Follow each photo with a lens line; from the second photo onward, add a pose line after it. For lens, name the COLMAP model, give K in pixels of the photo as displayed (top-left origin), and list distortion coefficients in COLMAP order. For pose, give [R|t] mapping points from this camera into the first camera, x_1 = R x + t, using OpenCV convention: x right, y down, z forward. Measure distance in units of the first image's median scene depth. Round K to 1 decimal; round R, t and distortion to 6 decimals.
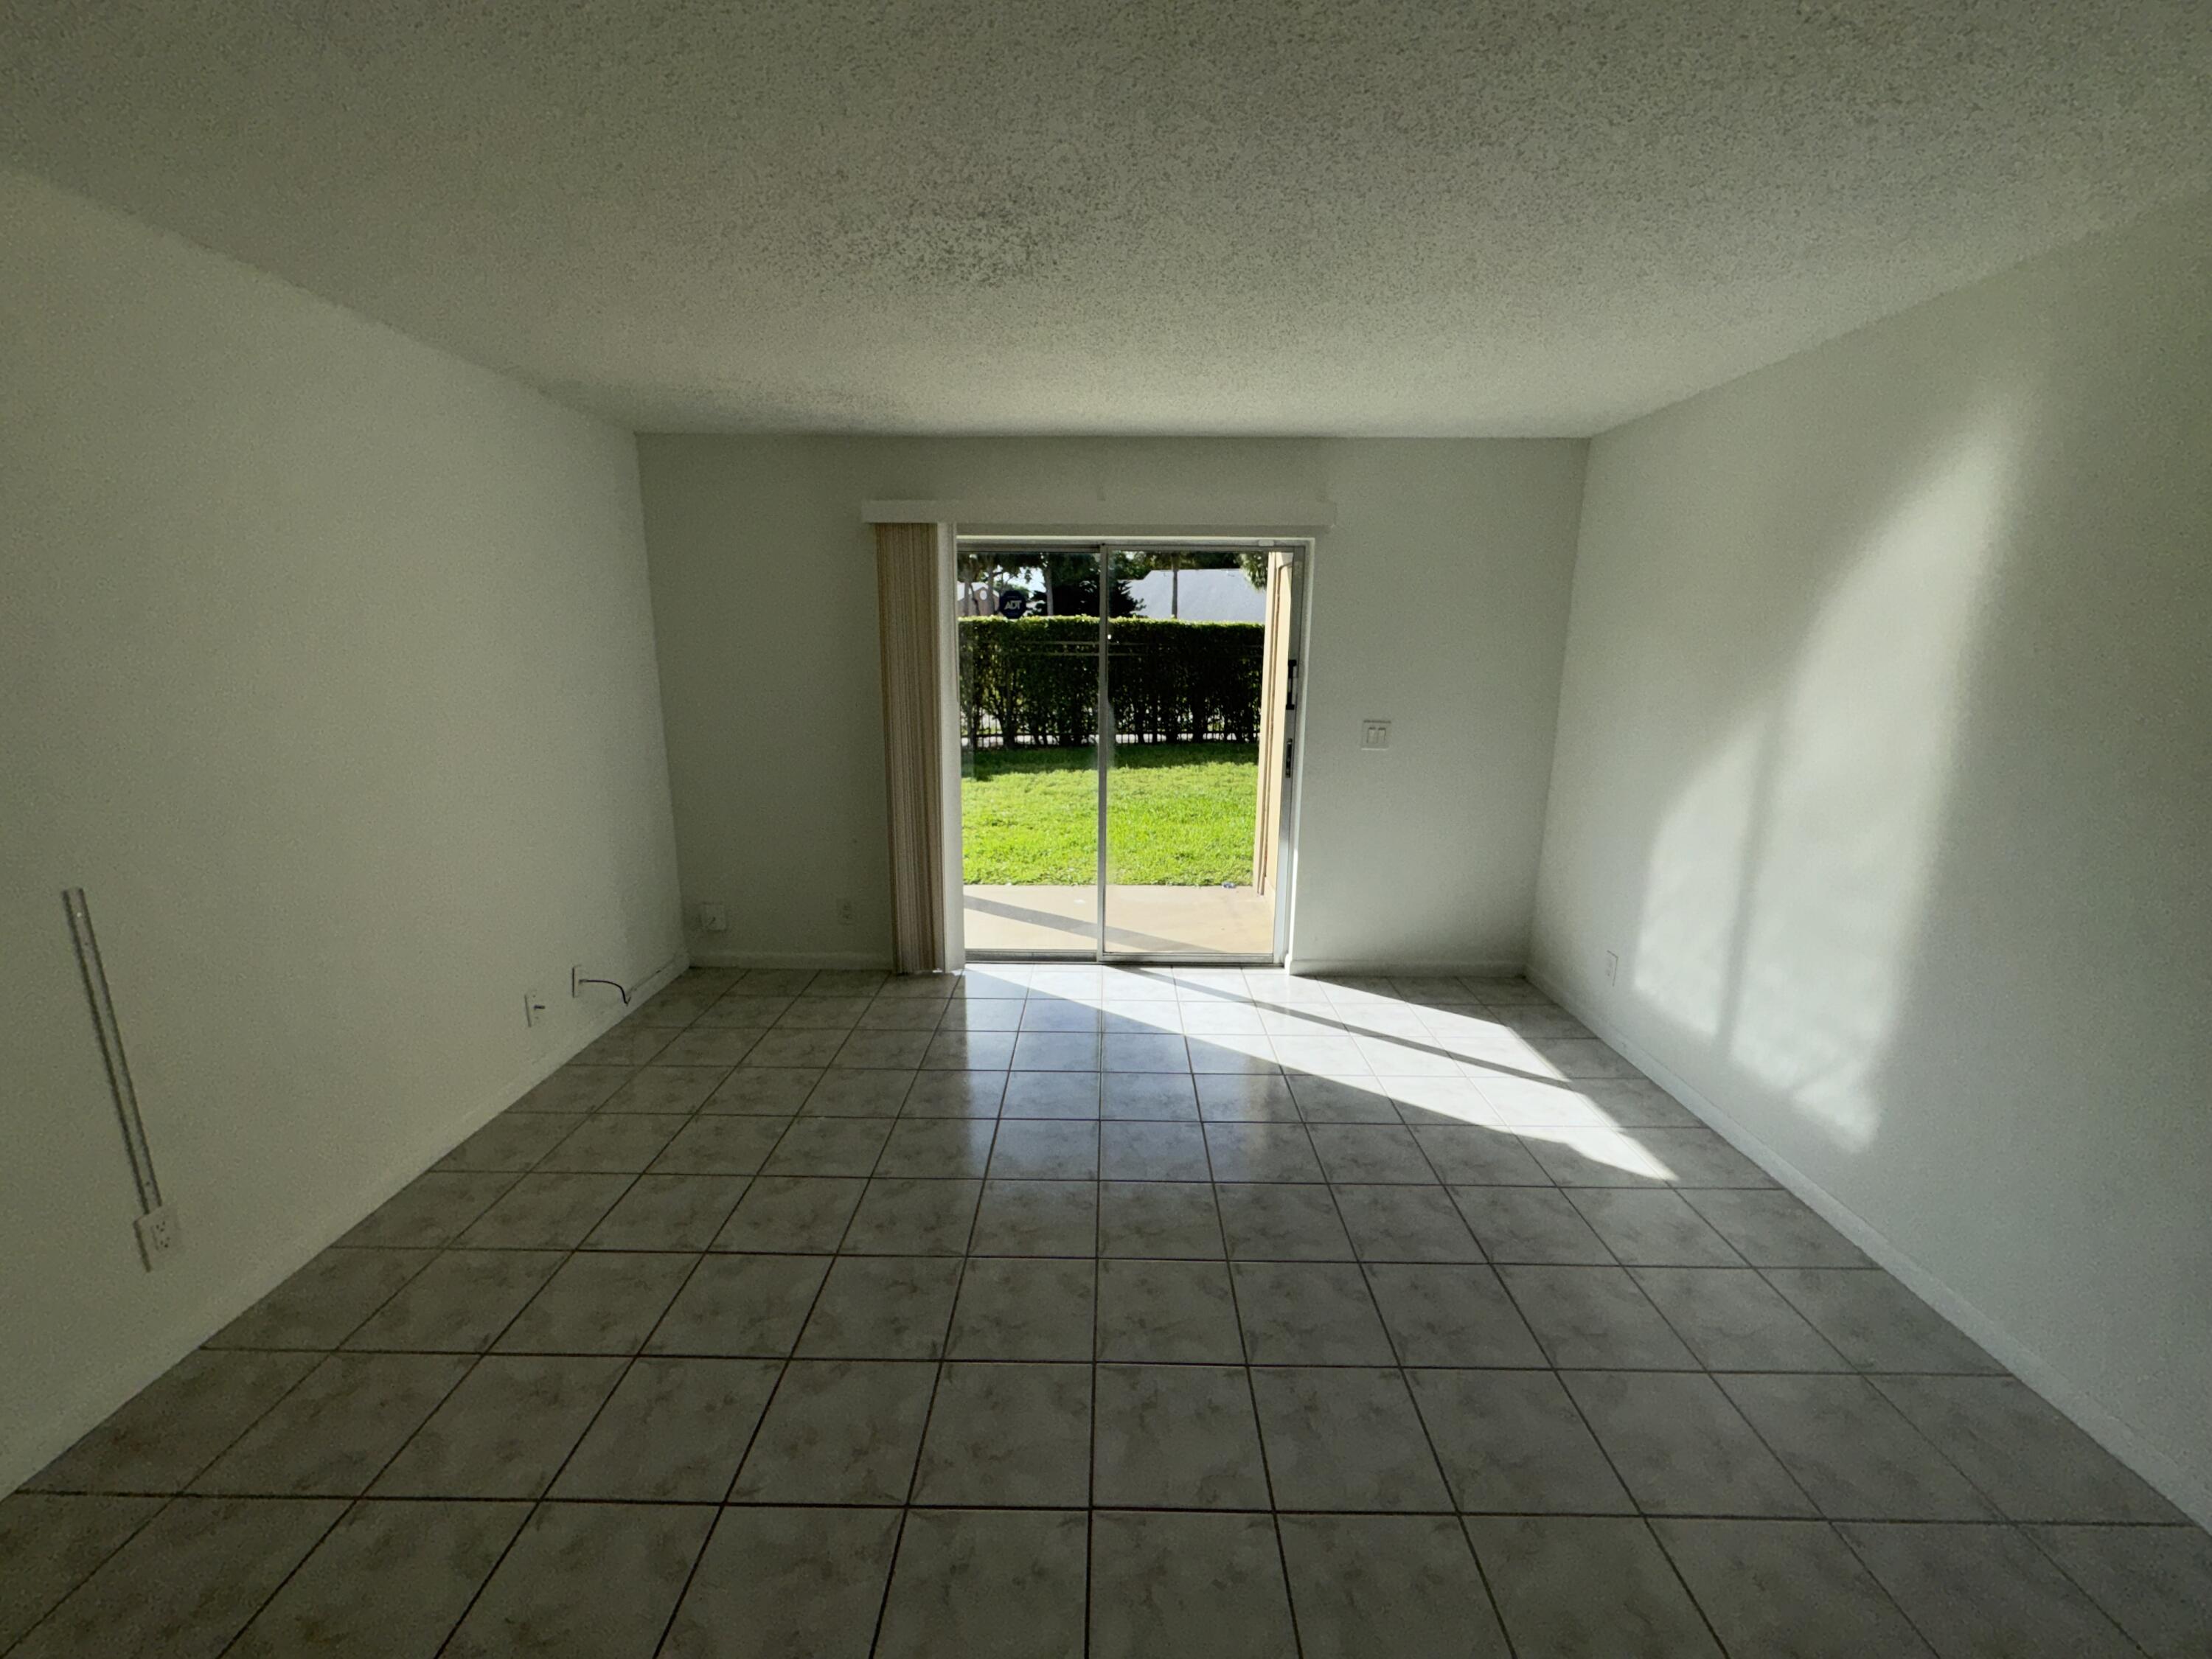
lens RADIAL K [[884.3, 0, 1106.9], [0, 884.3, 831.5], [0, 0, 1]] dist [-0.004342, 0.000624]
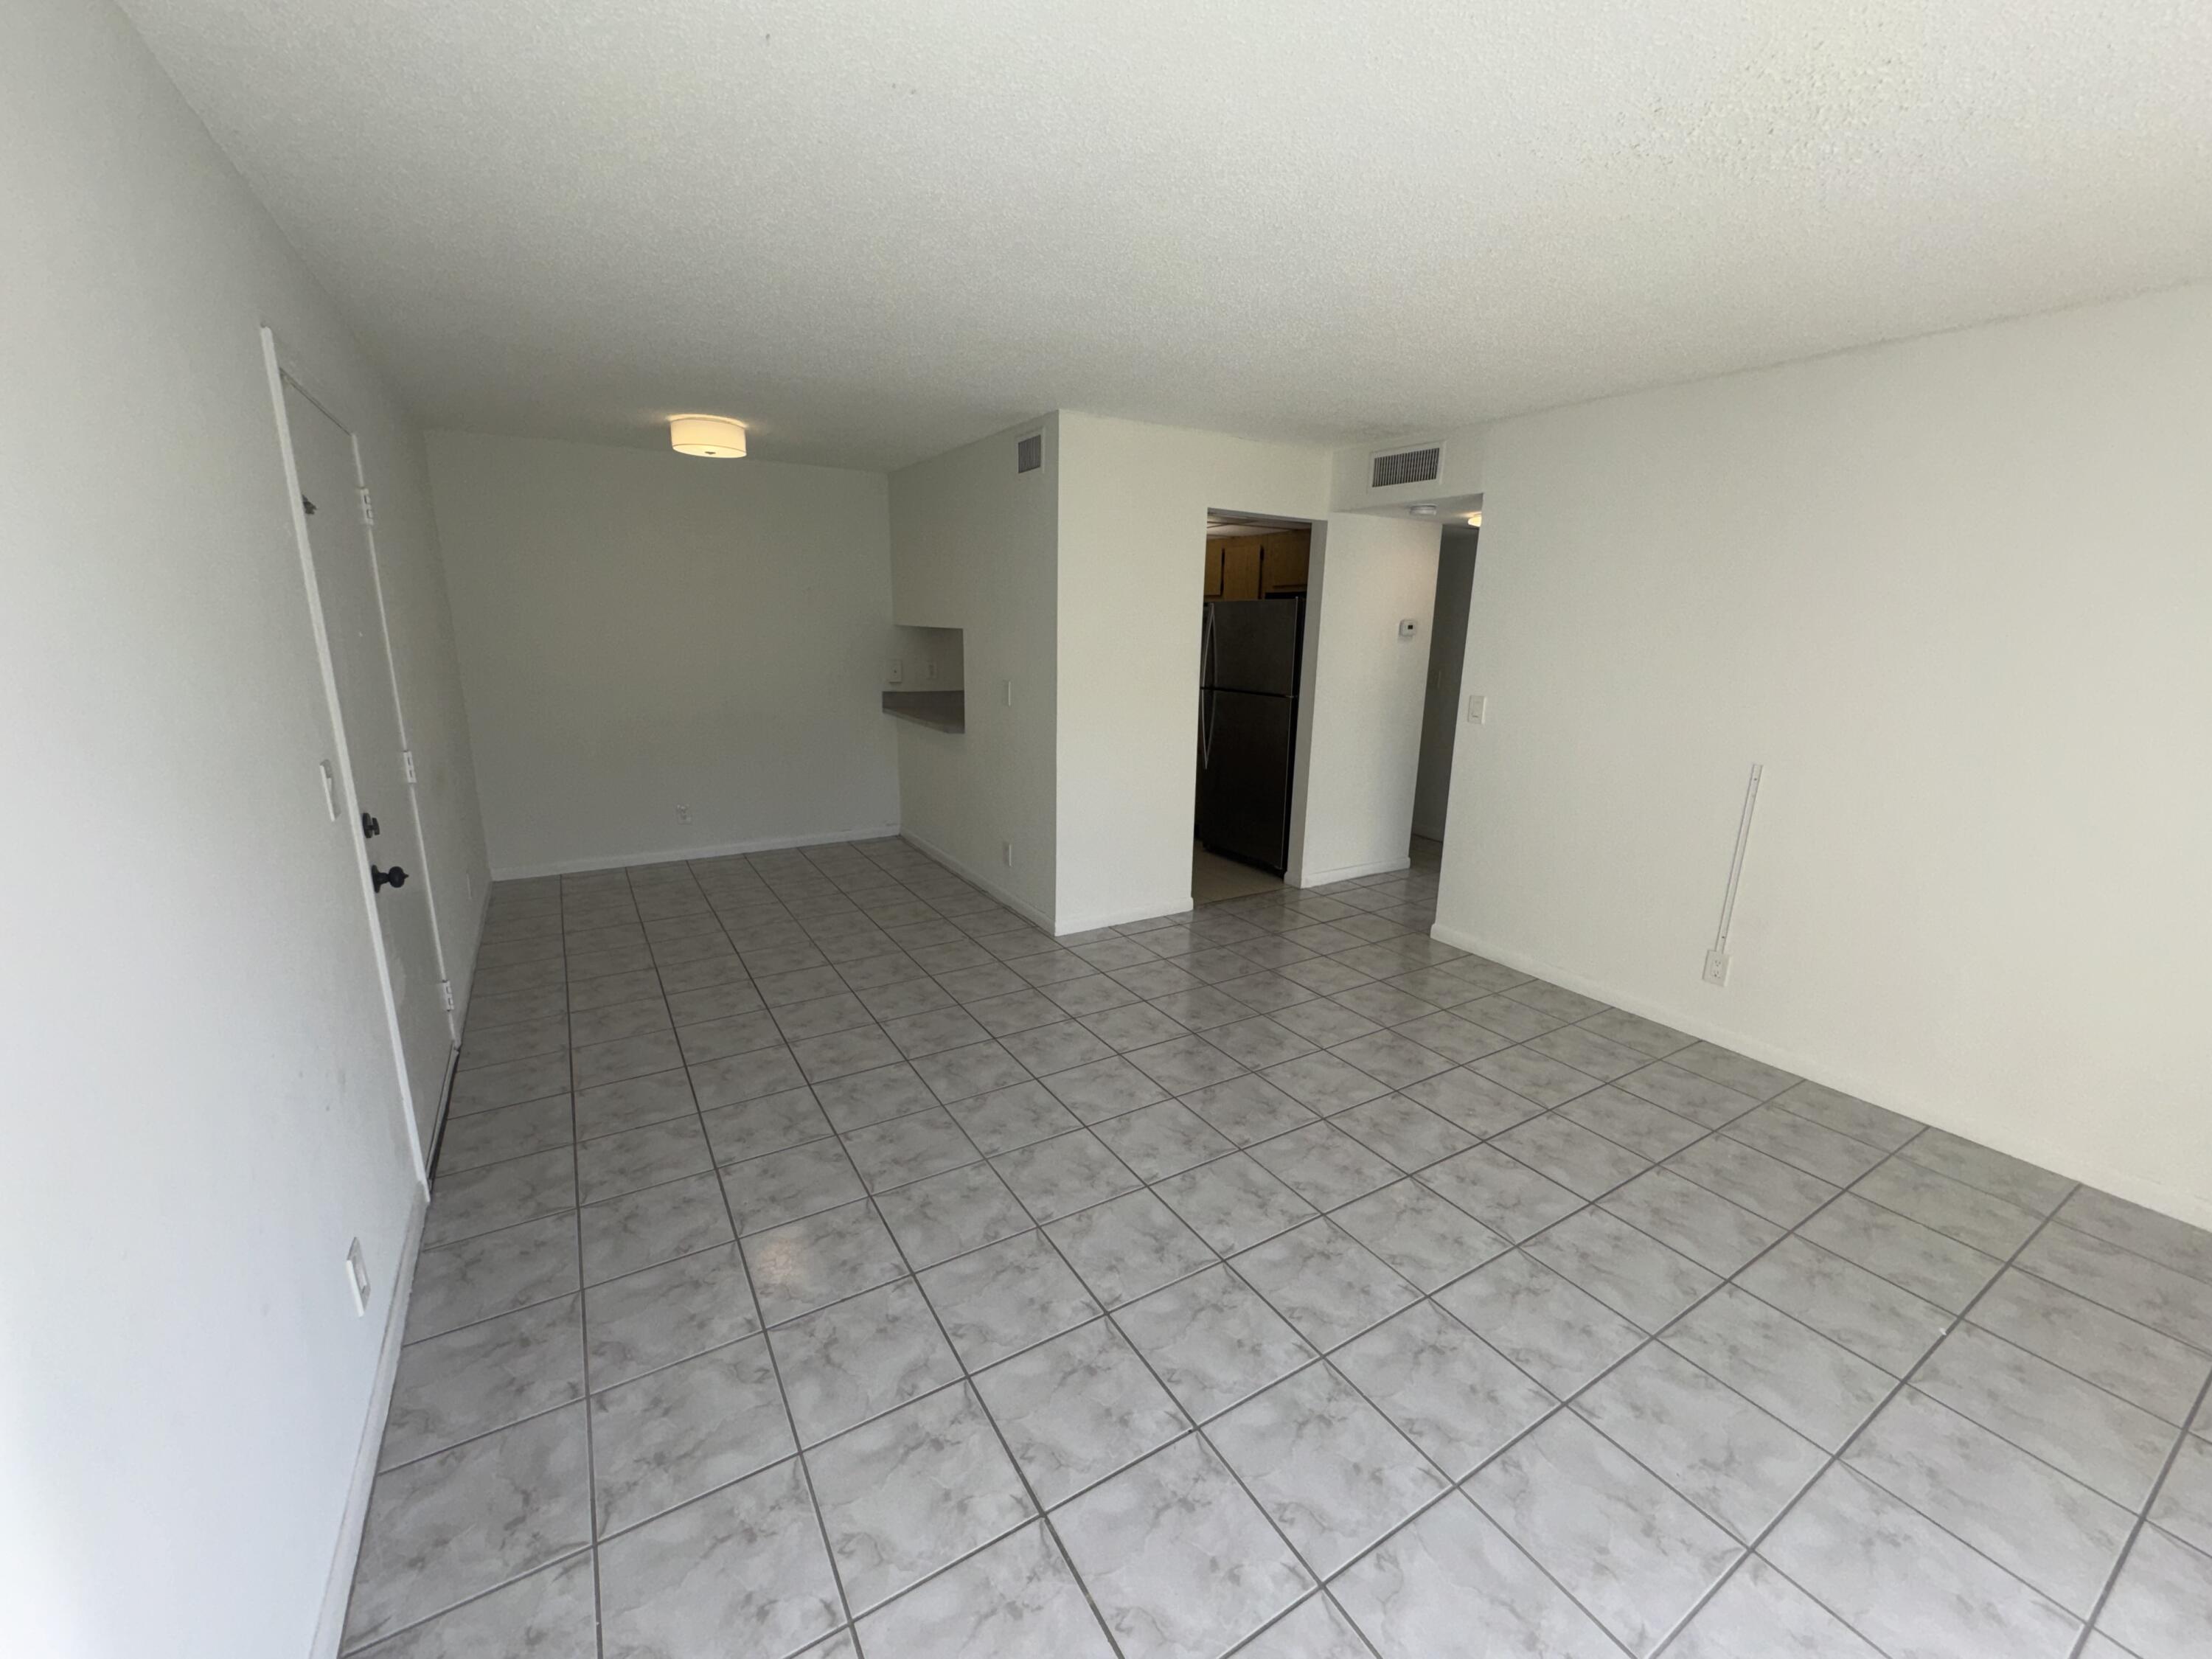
lens RADIAL K [[884.3, 0, 1103.1], [0, 884.3, 828.9], [0, 0, 1]] dist [-0.004342, 0.000624]
pose [[-0.850416, 0.099808, -0.516556, 0.553283], [-0.137222, 0.905776, 0.400923, -0.215632], [0.507900, 0.411835, -0.756591, 1.052312]]
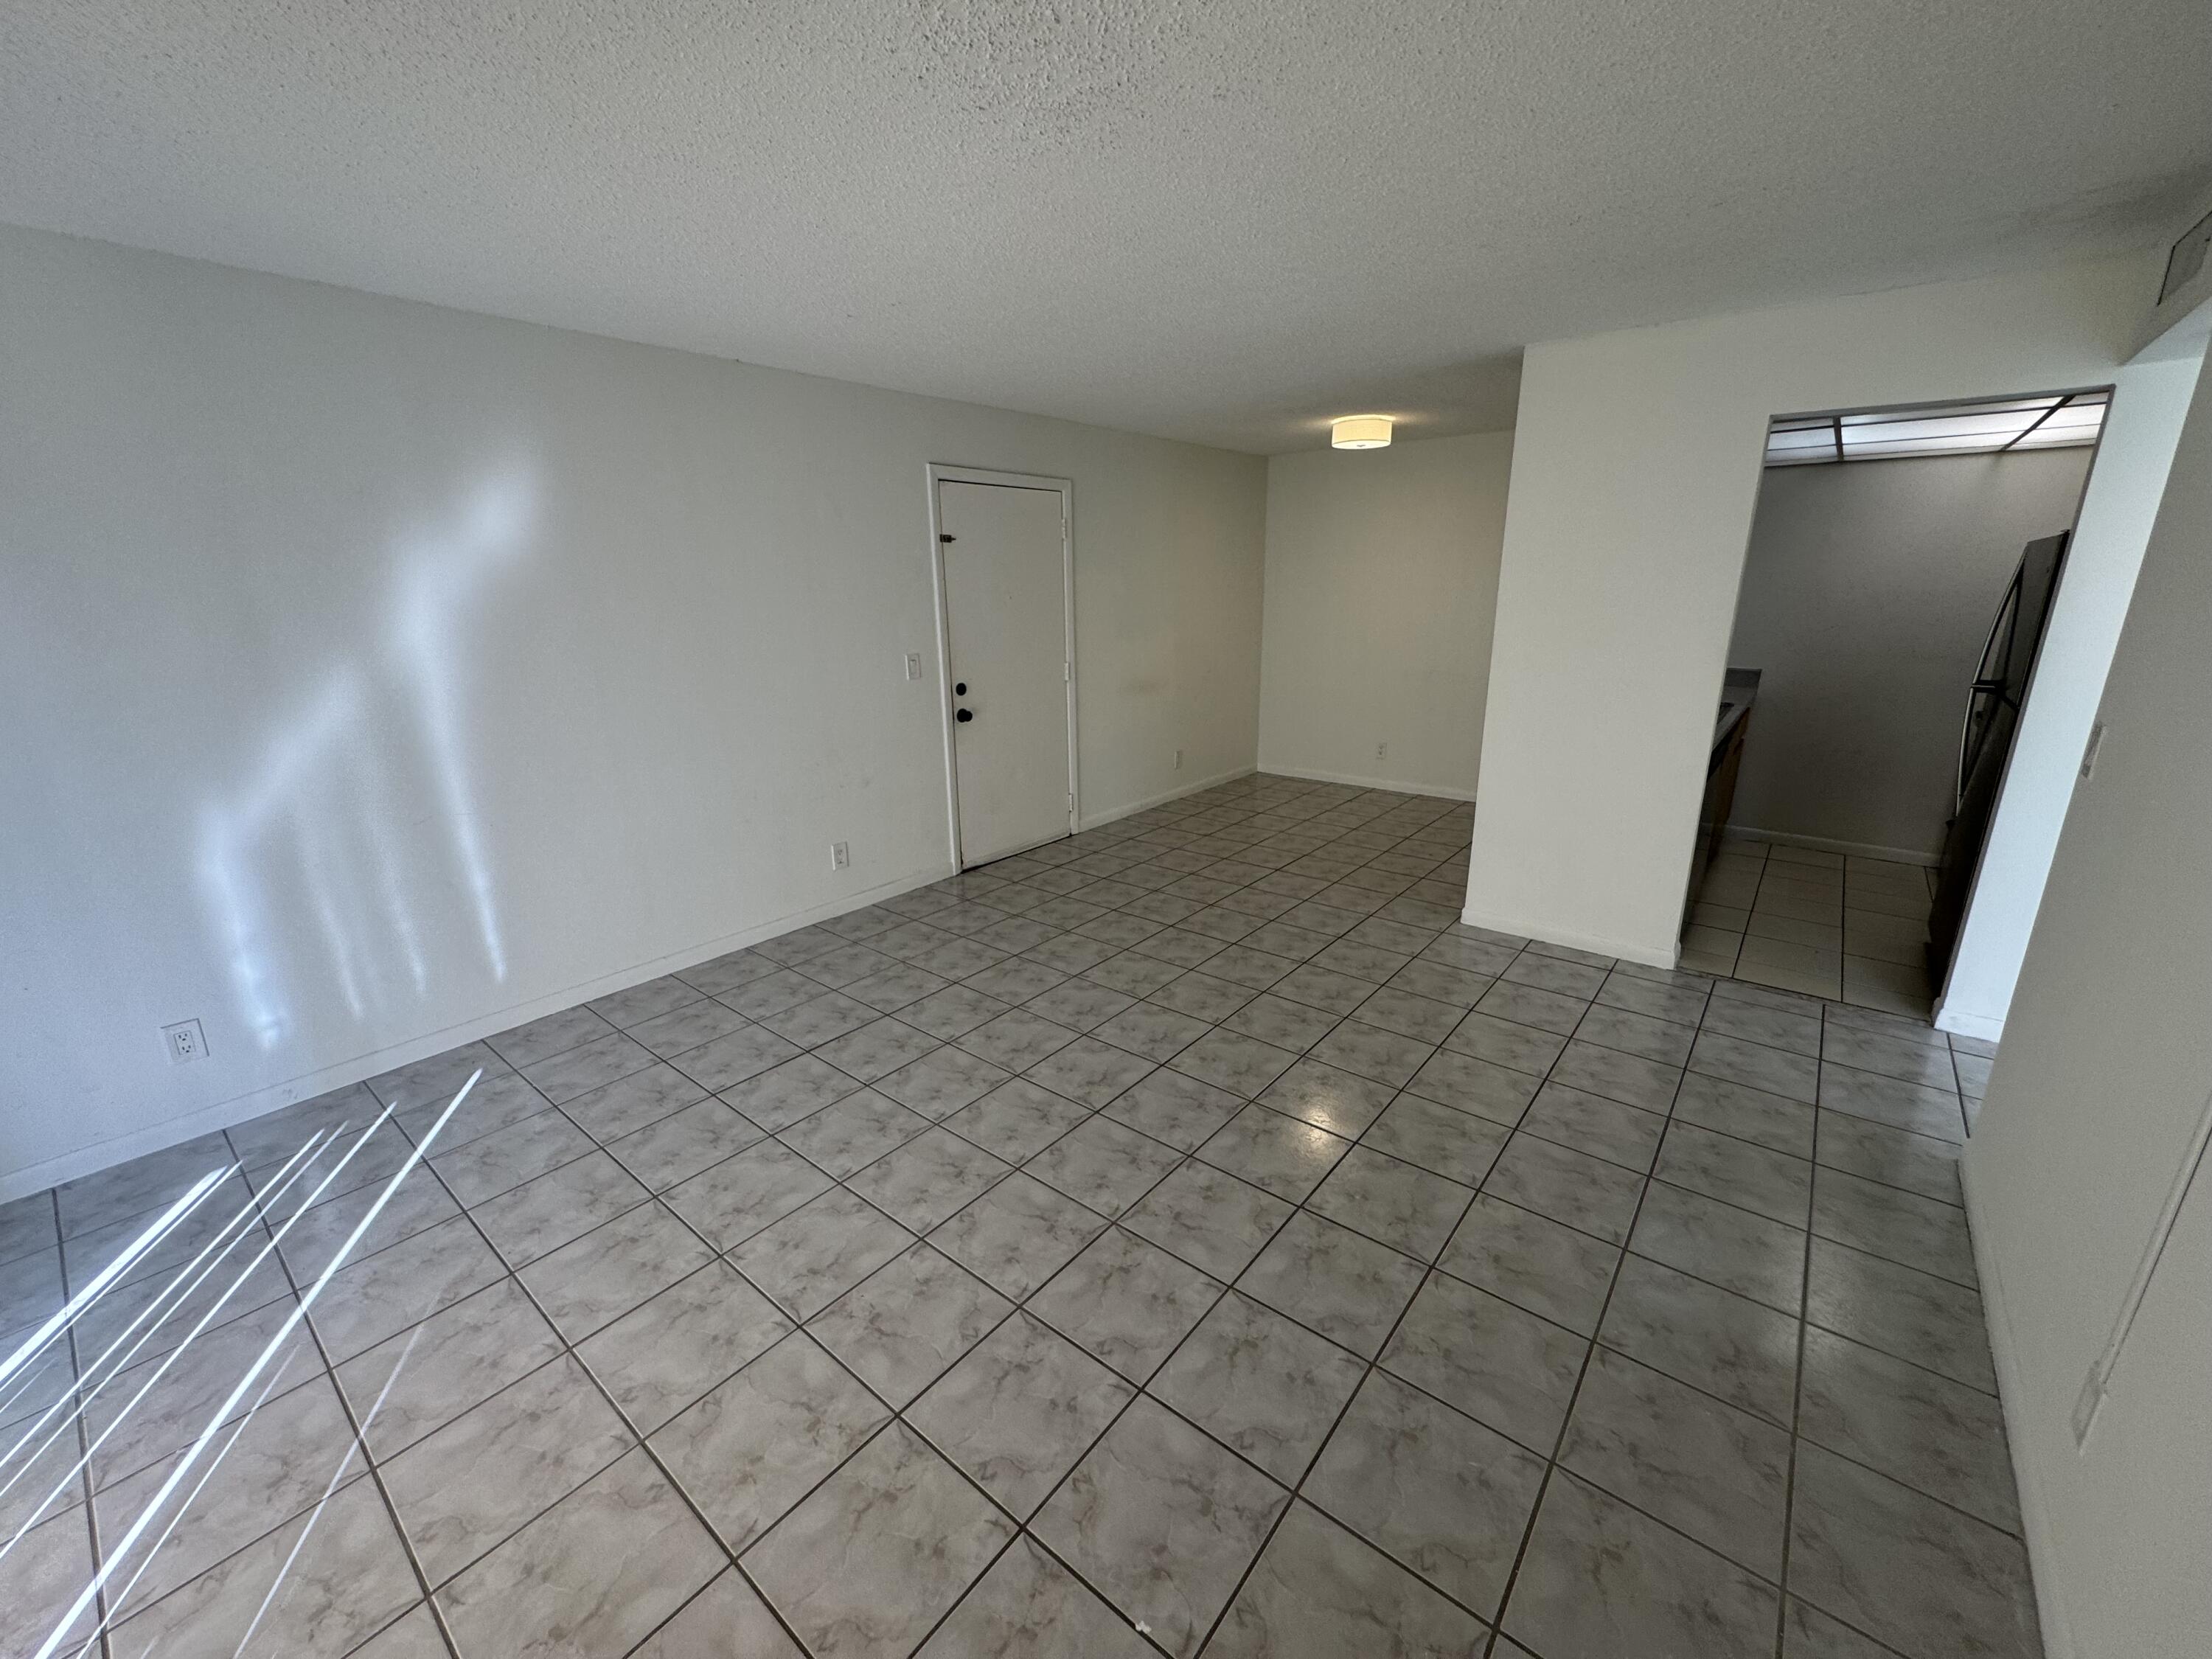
lens RADIAL K [[884.3, 0, 1106.8], [0, 884.3, 832.6], [0, 0, 1]] dist [-0.004342, 0.000624]
pose [[-0.779337, -0.174060, 0.601944, -0.528542], [0.139577, 0.888285, 0.437570, -0.259222], [-0.610861, 0.425032, -0.667979, 1.174355]]
